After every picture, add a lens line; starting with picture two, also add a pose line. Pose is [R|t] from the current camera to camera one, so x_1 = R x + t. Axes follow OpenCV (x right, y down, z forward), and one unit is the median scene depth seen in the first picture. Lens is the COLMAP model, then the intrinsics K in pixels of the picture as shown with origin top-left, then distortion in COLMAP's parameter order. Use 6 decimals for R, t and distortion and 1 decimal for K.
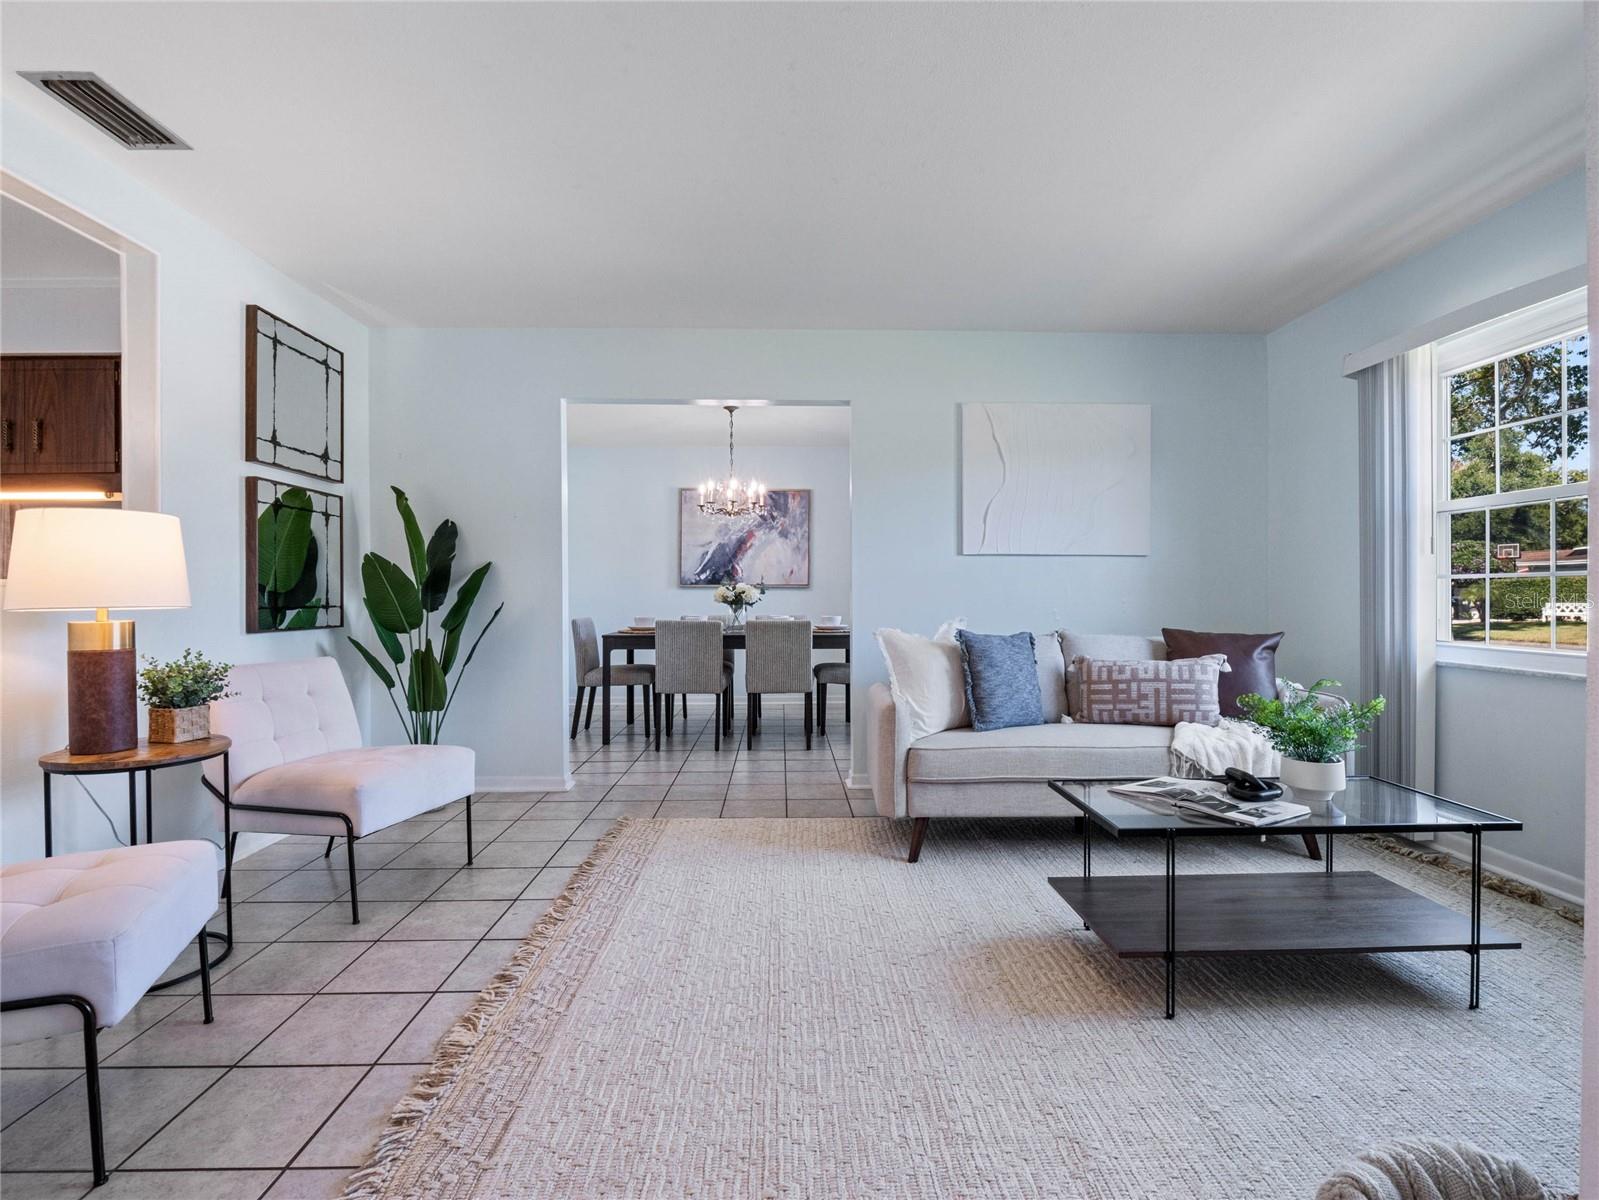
lens RADIAL K [[770.8, 0, 801.9], [0, 770.8, 591.0], [0, 0, 1]] dist [-0.000090, -0.013281]
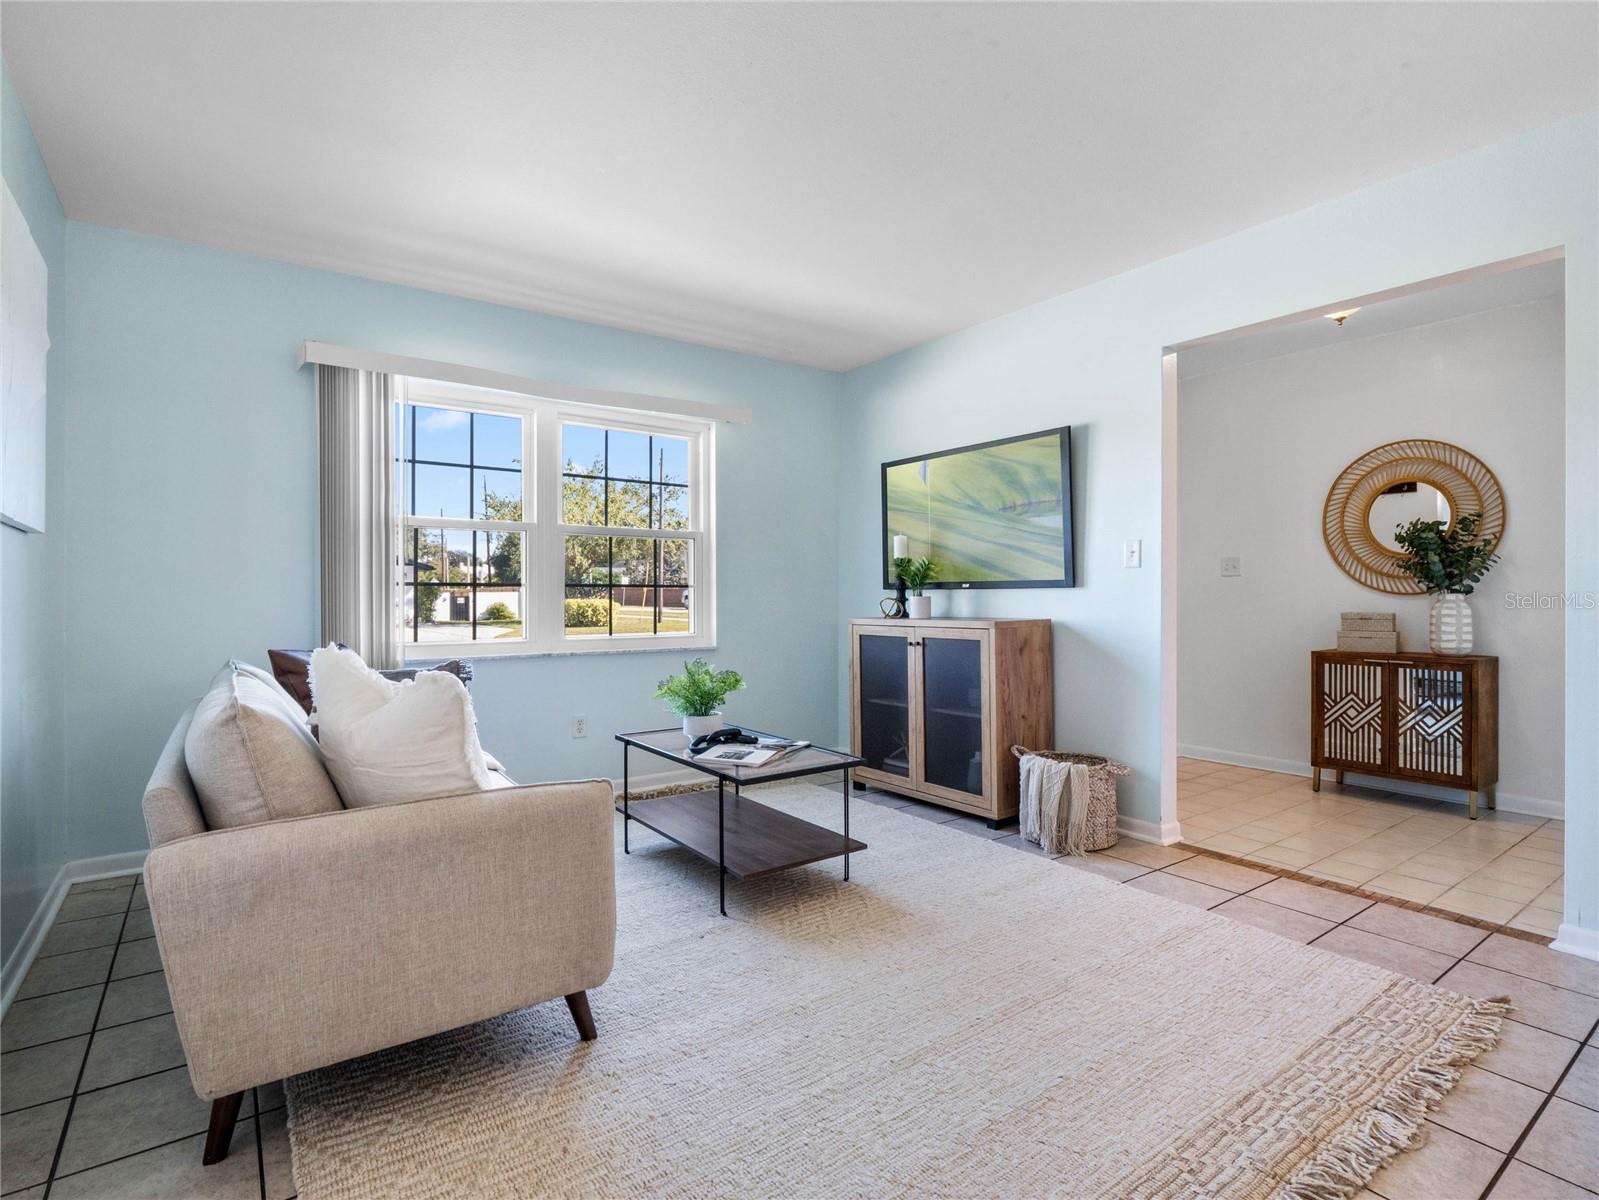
lens RADIAL K [[838.6, 0, 797.5], [0, 838.6, 593.6], [0, 0, 1]] dist [-0.003228, -0.000768]
pose [[-0.562196, 0.005636, 0.826985, -0.466484], [0.008524, 0.999963, -0.001020, 0.000532], [-0.826960, 0.006476, -0.562223, 1.145973]]
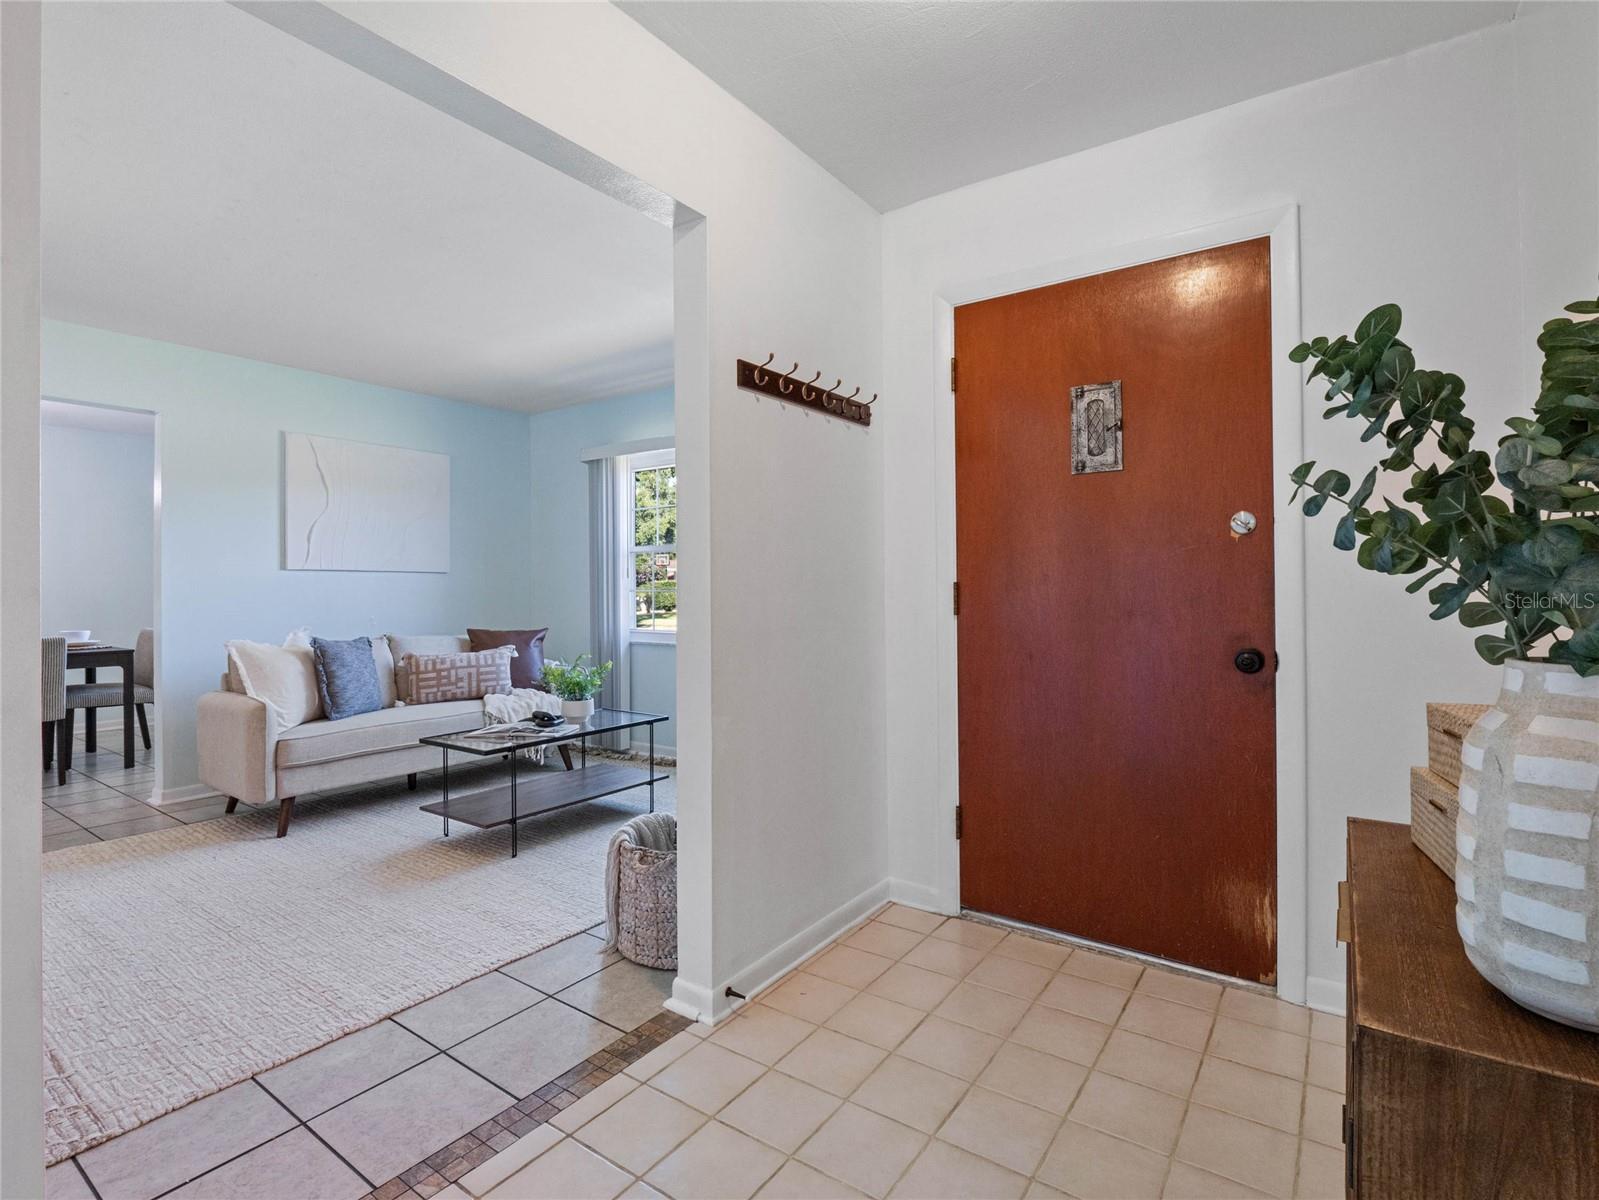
lens RADIAL K [[770.8, 0, 801.9], [0, 770.8, 591.0], [0, 0, 1]] dist [-0.000090, -0.013281]
pose [[0.601509, -0.004983, 0.798851, -0.287198], [0.003355, 0.999987, 0.003712, -0.023217], [-0.798859, 0.000448, 0.601518, -0.311378]]
